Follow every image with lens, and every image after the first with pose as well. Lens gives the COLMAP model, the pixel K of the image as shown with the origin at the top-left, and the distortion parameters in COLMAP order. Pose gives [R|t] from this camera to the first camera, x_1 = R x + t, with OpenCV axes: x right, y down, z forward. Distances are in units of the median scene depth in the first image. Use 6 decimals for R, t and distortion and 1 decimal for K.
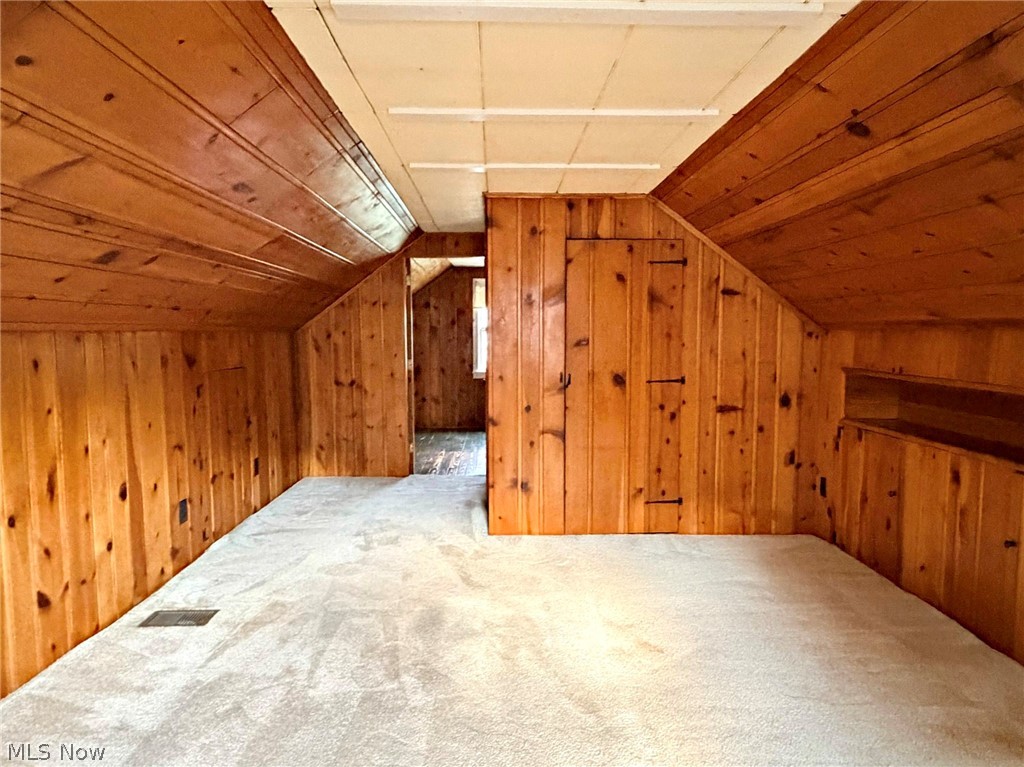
lens RADIAL K [[682.1, 0, 512.0], [0, 682.1, 383.5], [0, 0, 1]] dist [-0.002048, -0.000094]
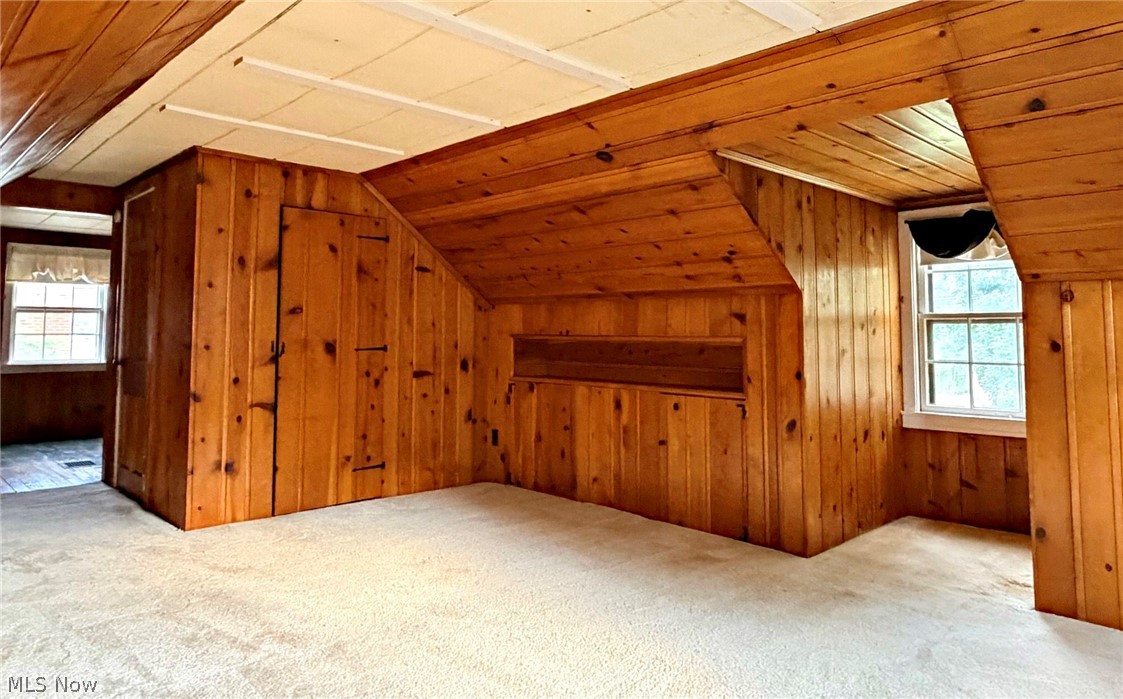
lens RADIAL K [[738.2, 0, 560.6], [0, 738.2, 277.7], [0, 0, 1]] dist [-0.001500, -0.000293]
pose [[0.735662, 0.053735, 0.675214, -0.337433], [0.047623, 0.990278, -0.130695, 0.050700], [-0.675672, 0.128303, 0.725951, -0.037871]]
